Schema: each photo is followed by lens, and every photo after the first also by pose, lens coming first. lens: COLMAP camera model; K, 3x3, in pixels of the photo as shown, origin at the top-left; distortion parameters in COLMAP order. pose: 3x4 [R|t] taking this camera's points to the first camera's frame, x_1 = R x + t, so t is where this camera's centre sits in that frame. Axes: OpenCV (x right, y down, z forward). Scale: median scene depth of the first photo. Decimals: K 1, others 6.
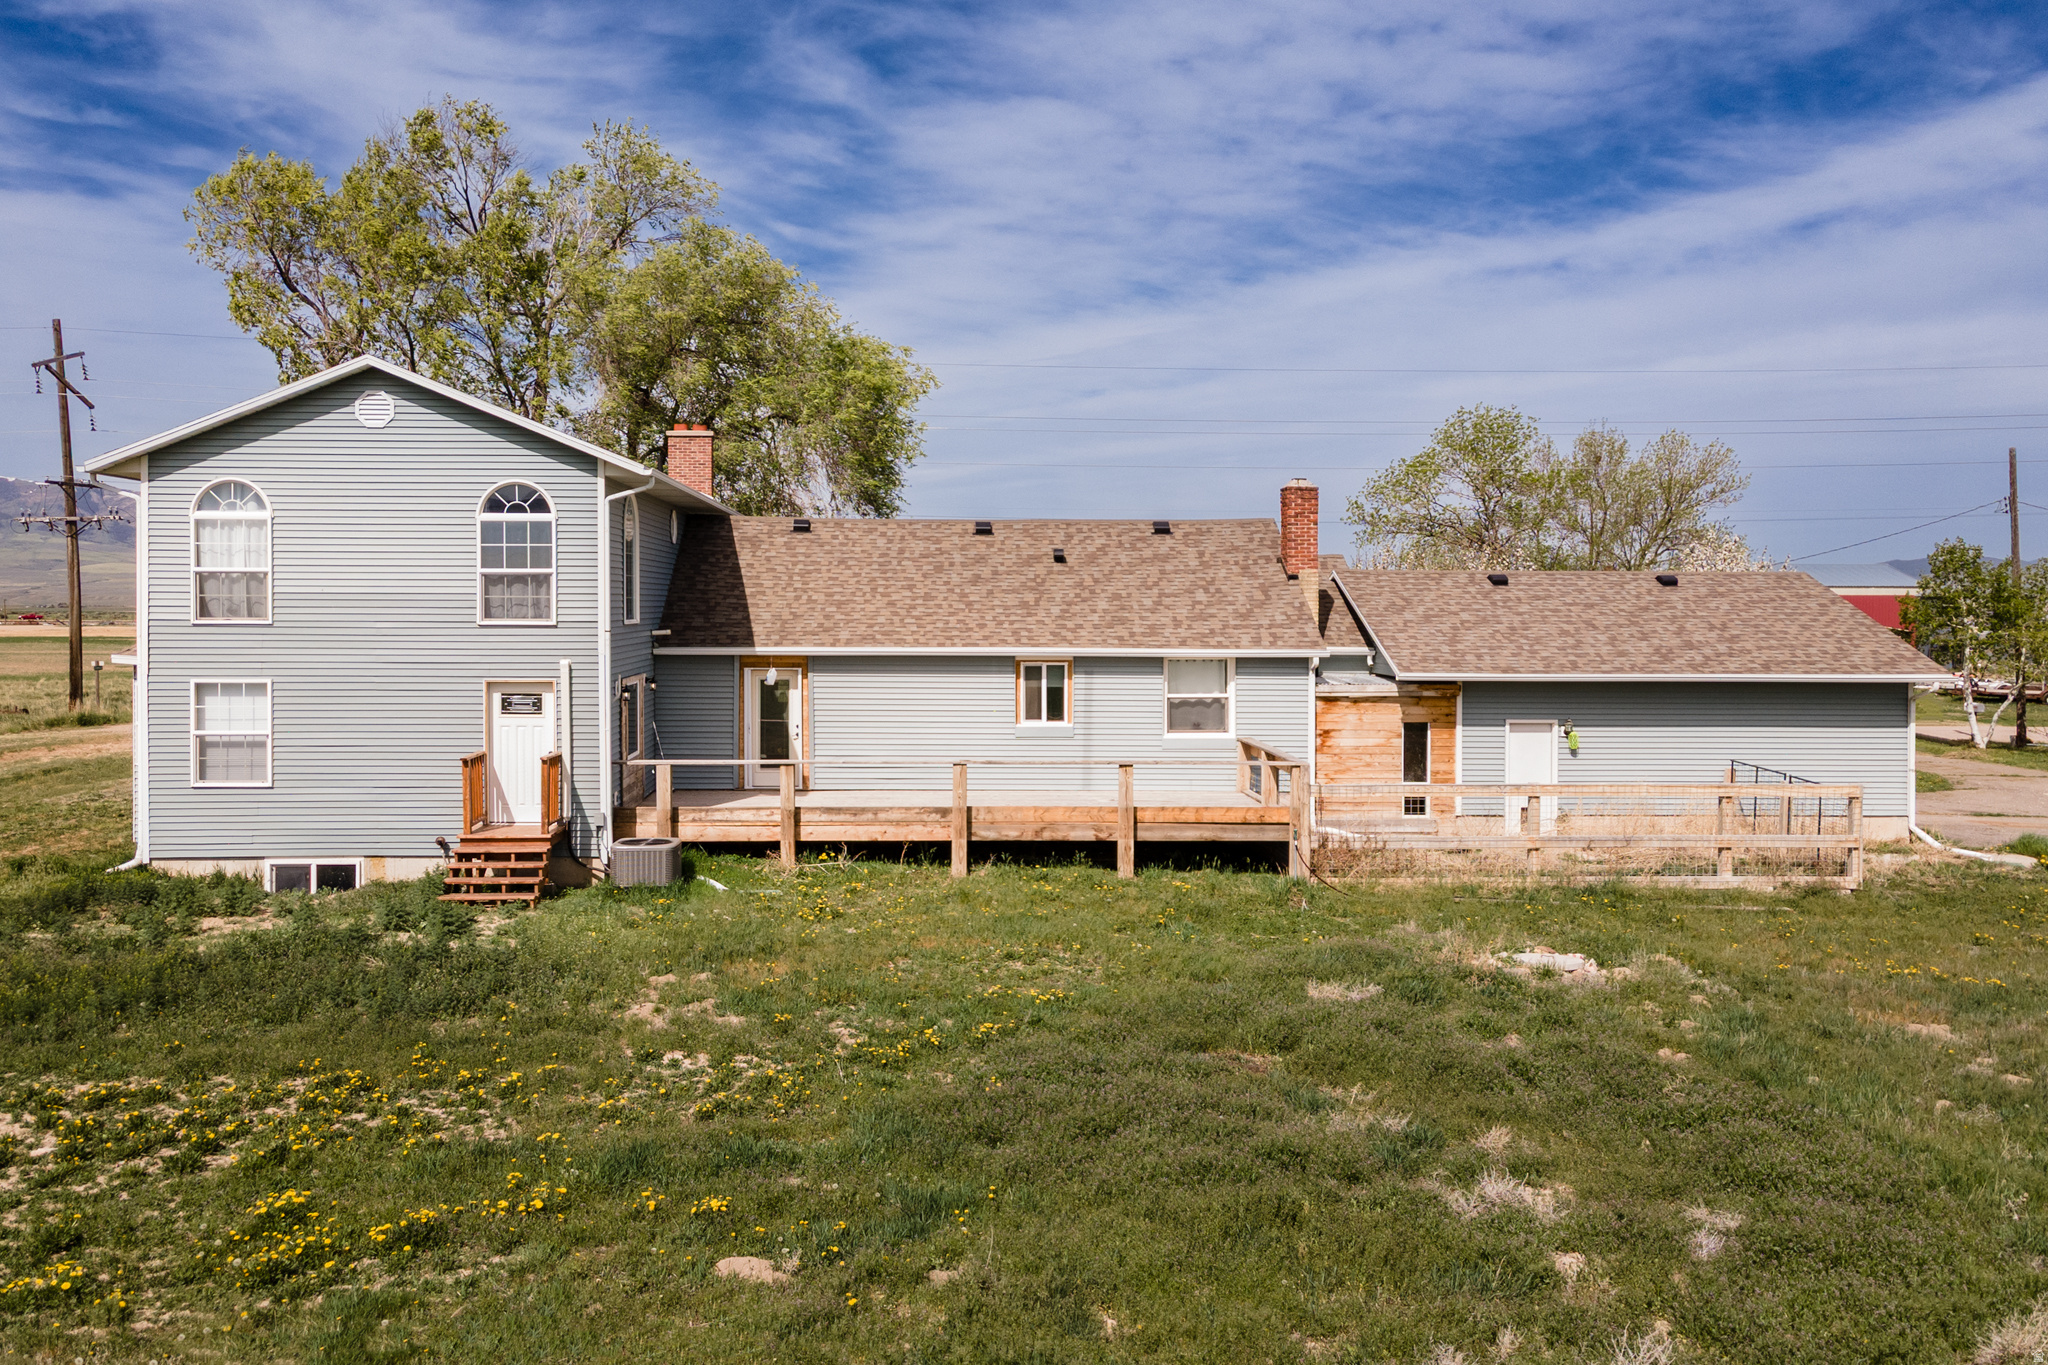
lens RADIAL K [[1591.2, 0, 956.7], [0, 1591.2, 686.7], [0, 0, 1]] dist [0.080617, -0.124134]
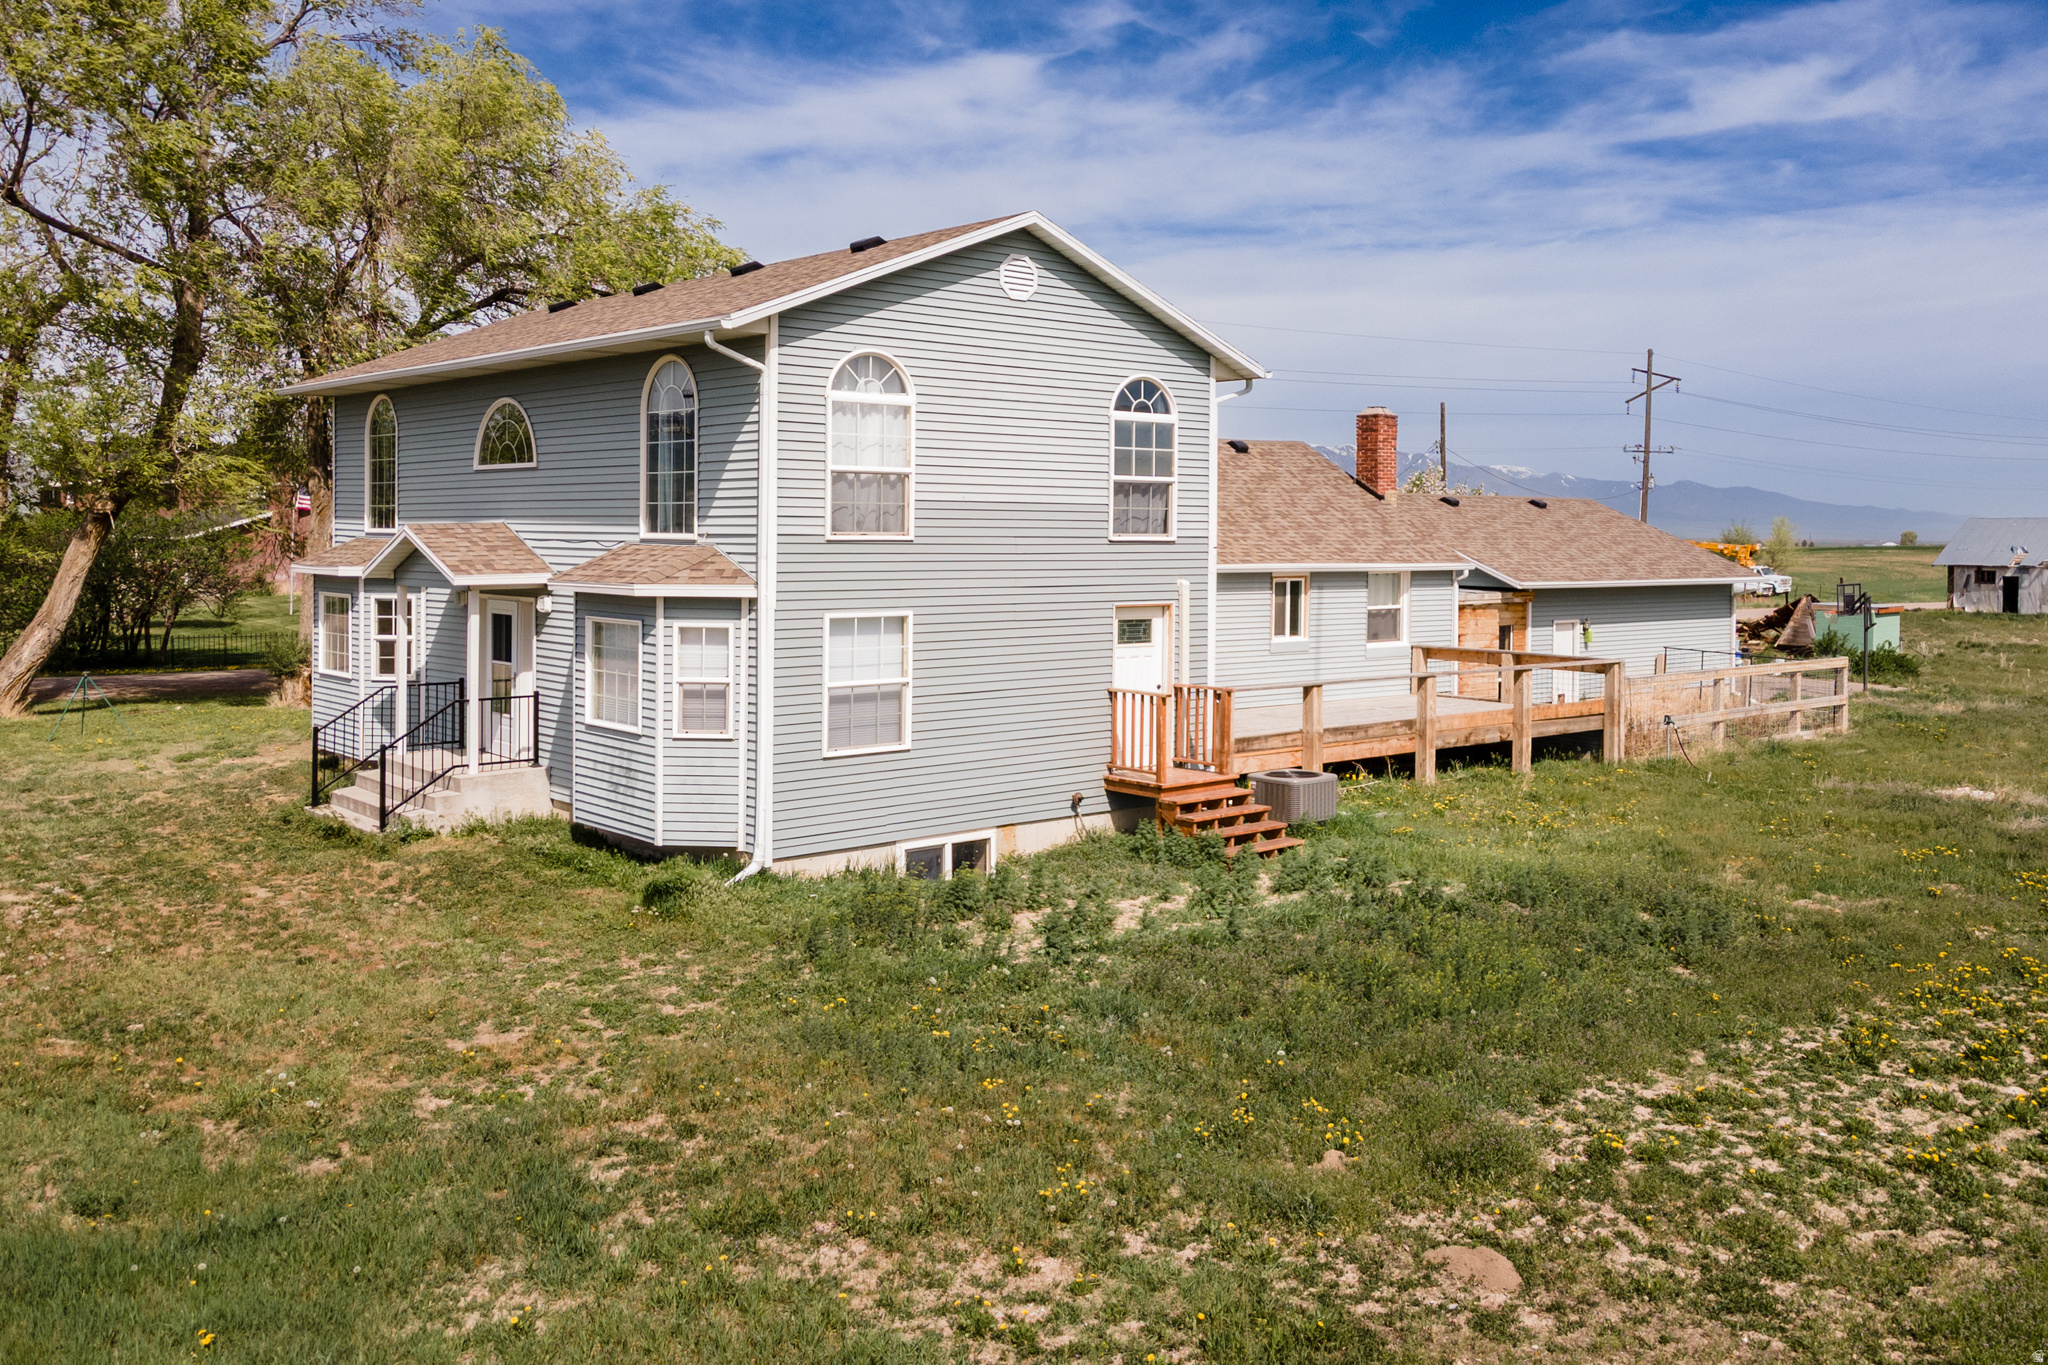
lens RADIAL K [[1710.7, 0, 1141.6], [0, 1710.7, 605.2], [0, 0, 1]] dist [0.059482, -0.000755]
pose [[0.749862, -0.024914, 0.661125, -0.733894], [0.025635, 0.999634, 0.008595, -0.009752], [-0.661098, 0.010503, 0.750226, 0.249116]]
